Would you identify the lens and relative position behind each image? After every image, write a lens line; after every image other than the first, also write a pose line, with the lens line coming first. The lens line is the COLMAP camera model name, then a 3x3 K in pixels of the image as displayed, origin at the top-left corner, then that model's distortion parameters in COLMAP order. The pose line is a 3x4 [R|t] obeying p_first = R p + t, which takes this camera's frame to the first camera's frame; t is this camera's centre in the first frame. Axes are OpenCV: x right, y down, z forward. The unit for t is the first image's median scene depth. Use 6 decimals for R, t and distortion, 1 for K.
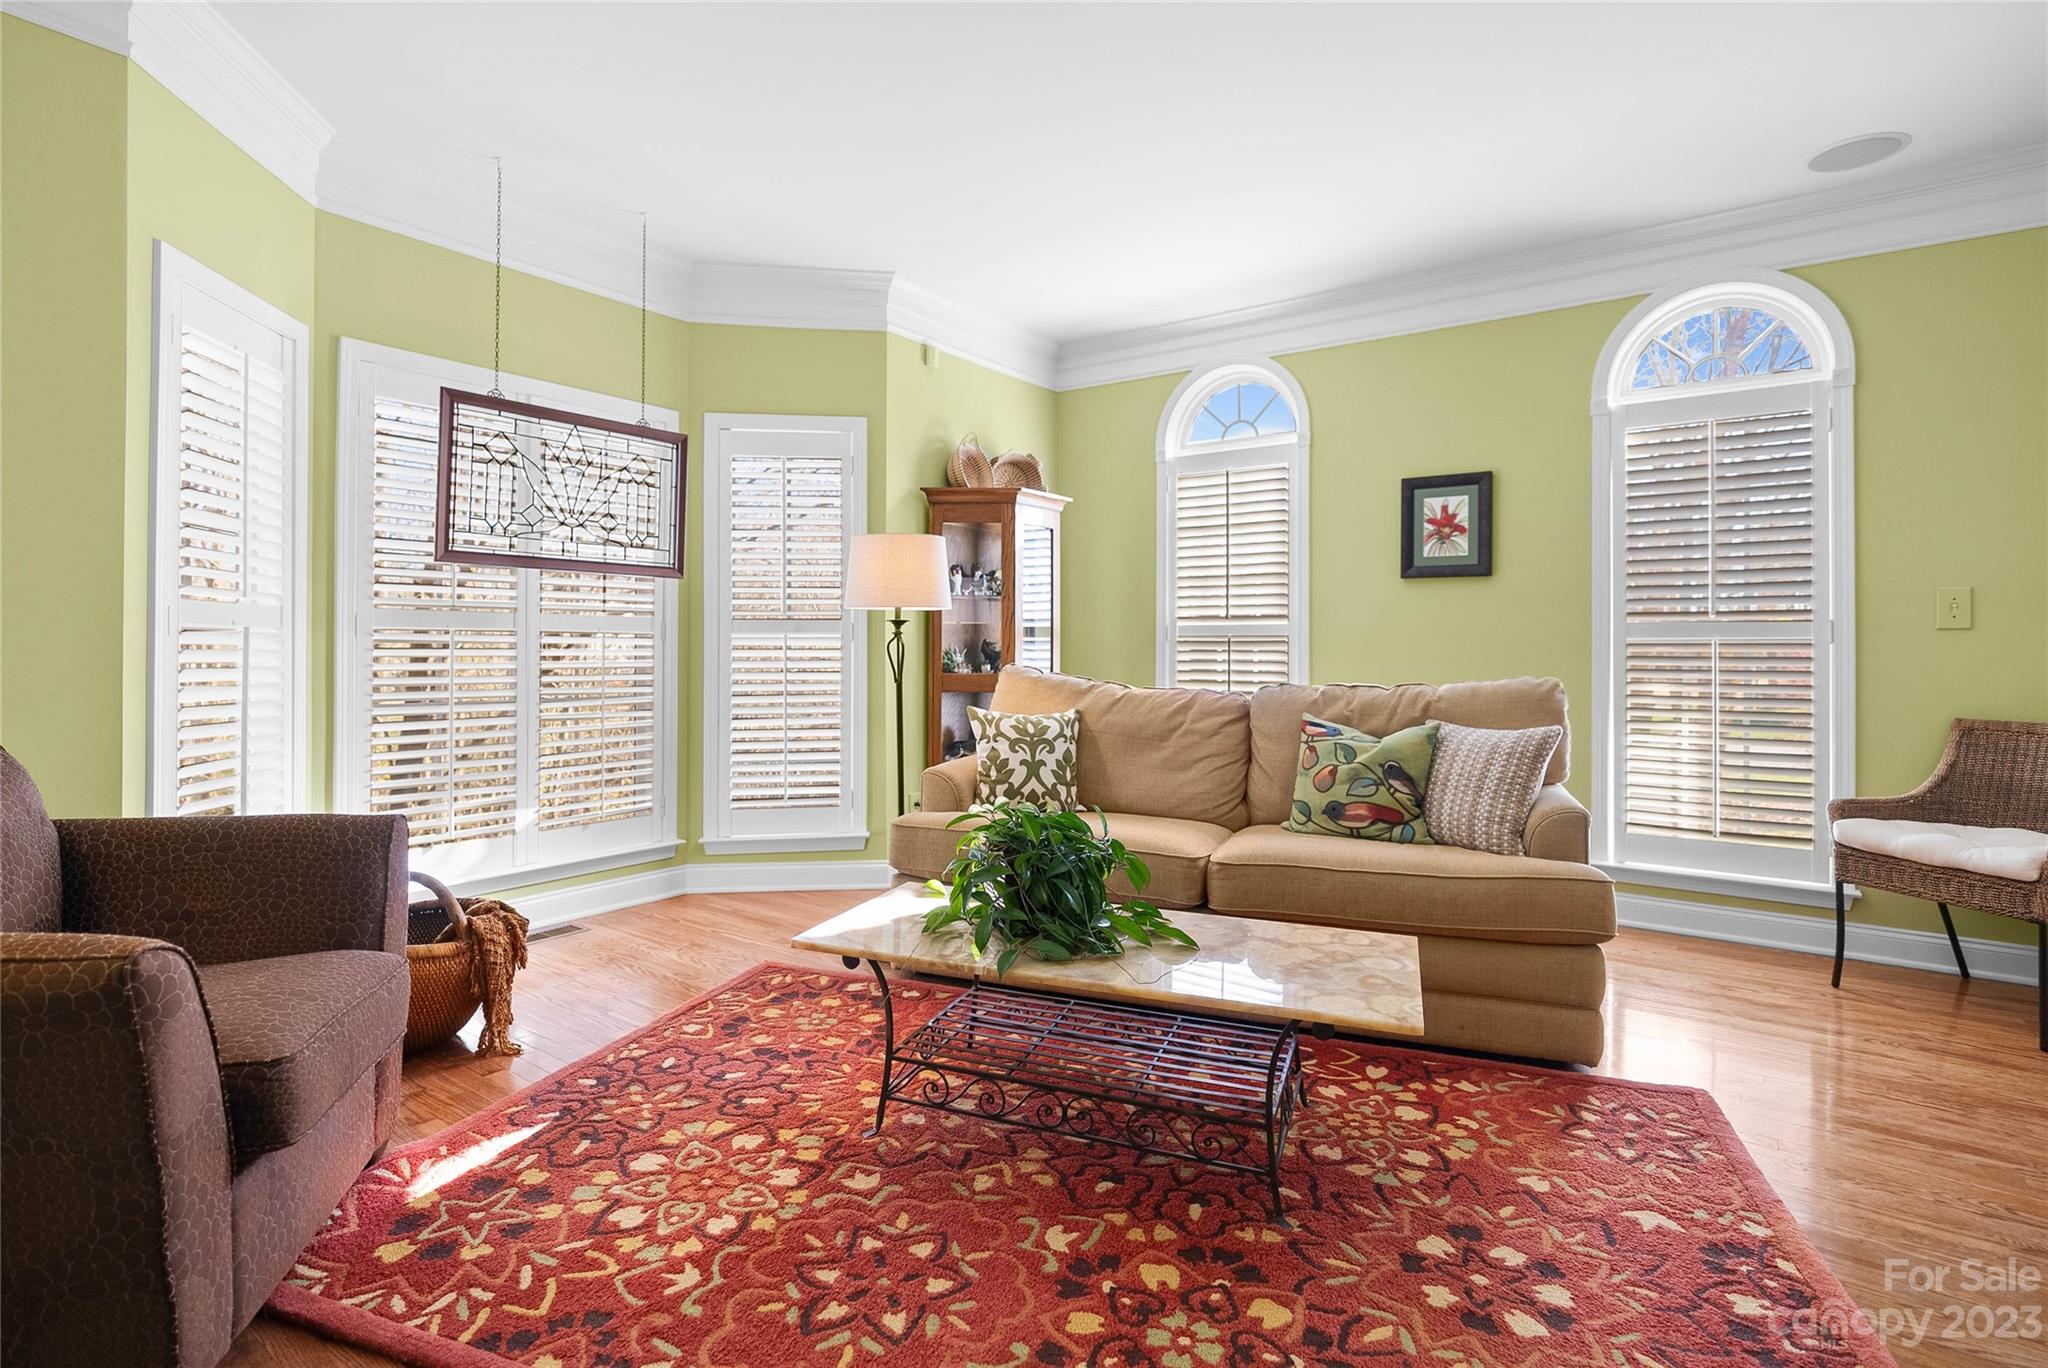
lens RADIAL K [[965.4, 0, 1072.5], [0, 965.4, 641.8], [0, 0, 1]] dist [-0.009216, 0.000173]
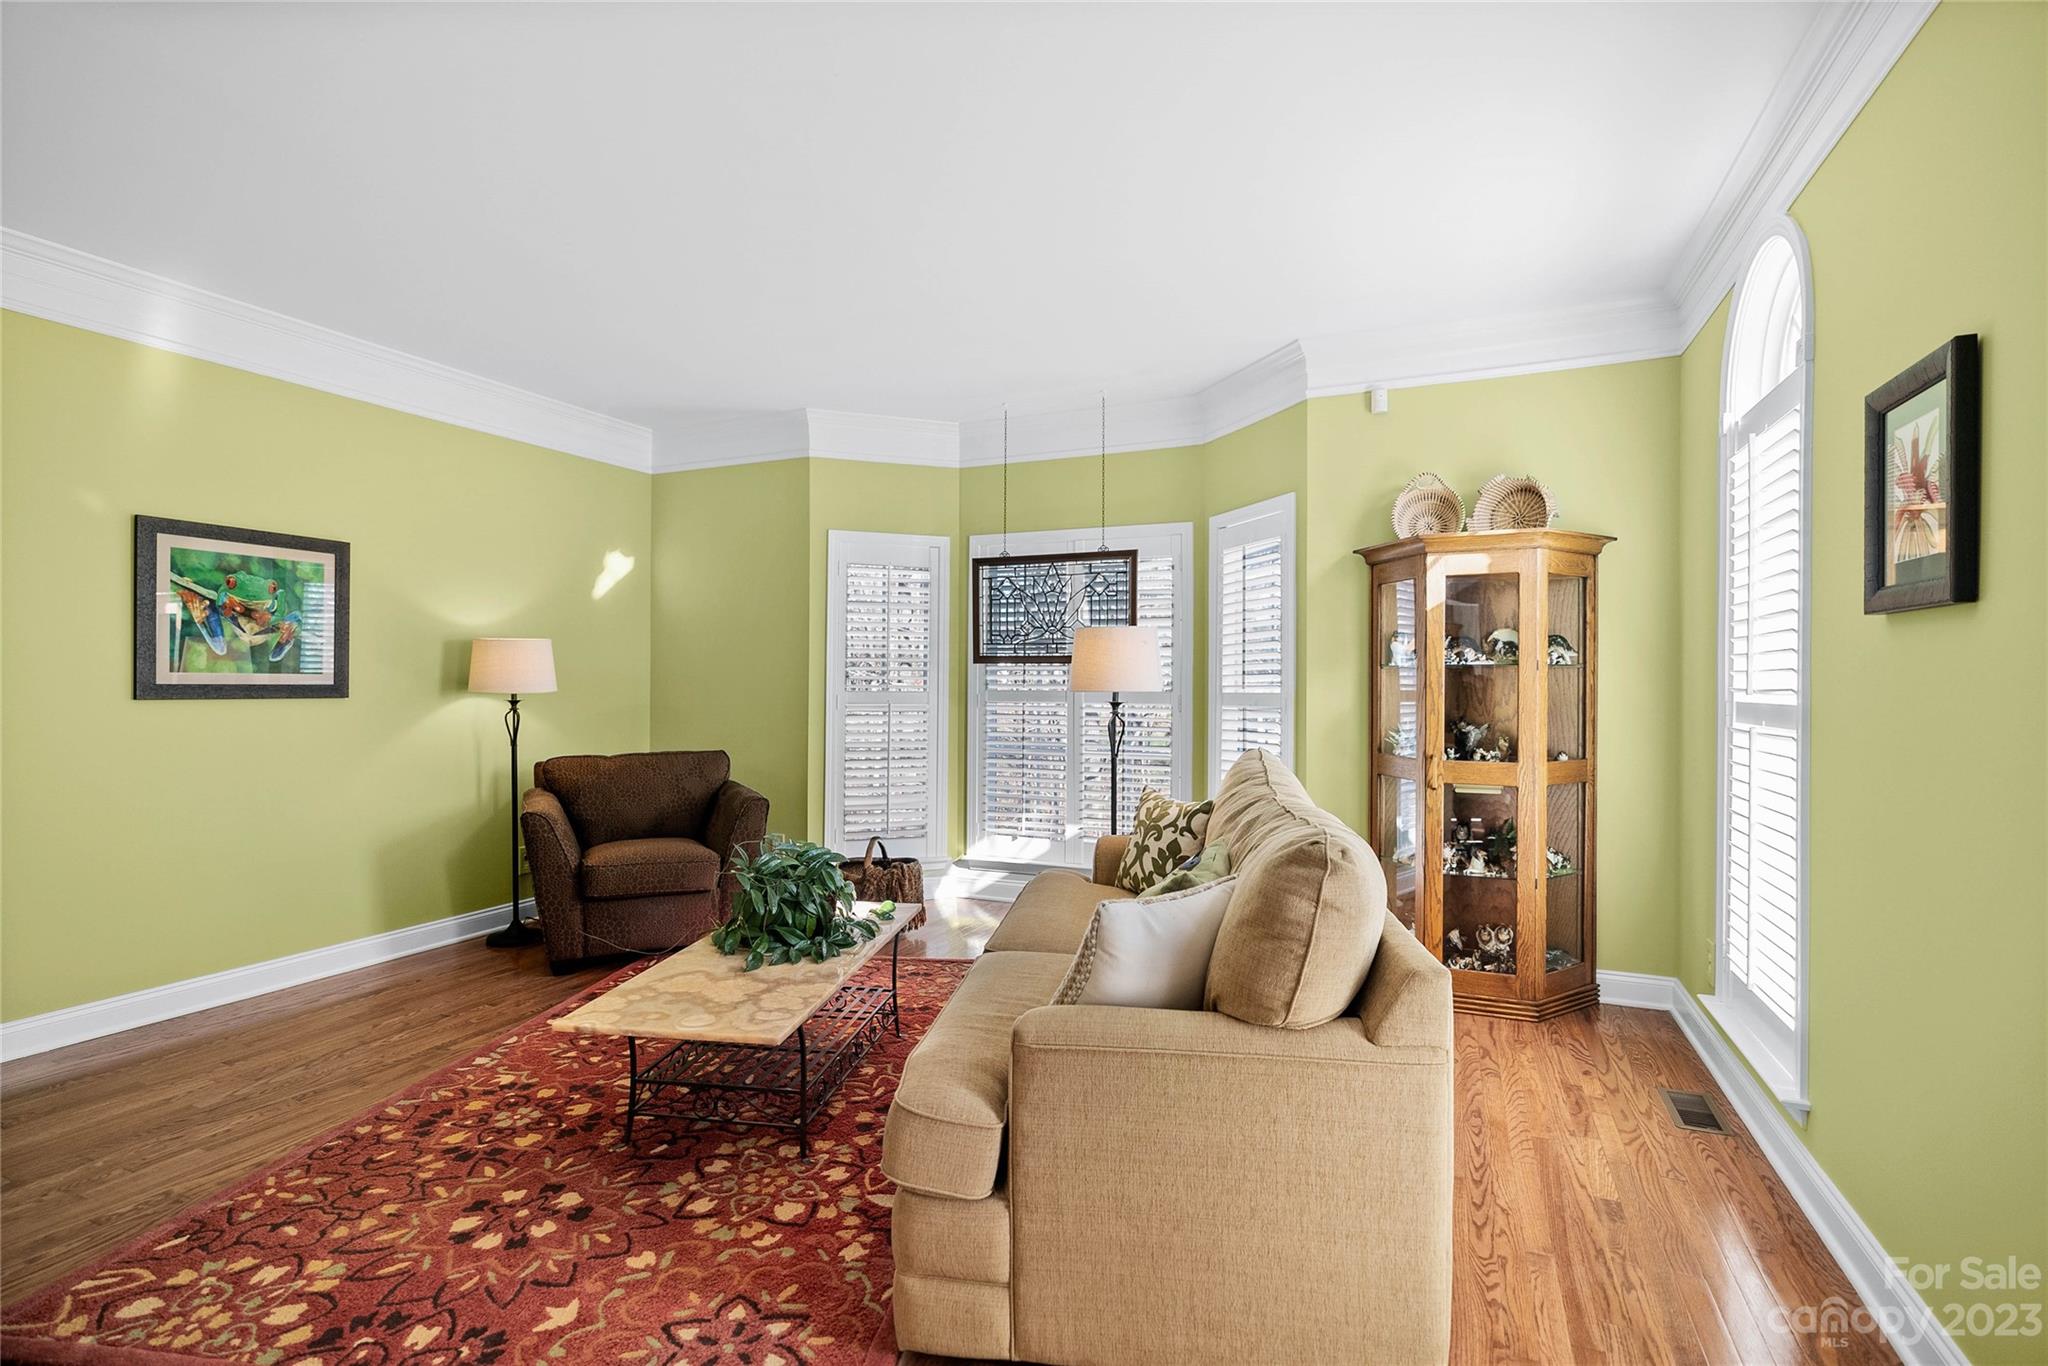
lens RADIAL K [[965.4, 0, 1027.7], [0, 965.4, 684.3], [0, 0, 1]] dist [-0.009216, 0.000173]
pose [[0.211544, -0.000727, -0.977368, 1.332384], [-0.000397, 1.000000, -0.000830, -0.061260], [0.977368, 0.000563, 0.211544, 0.984409]]
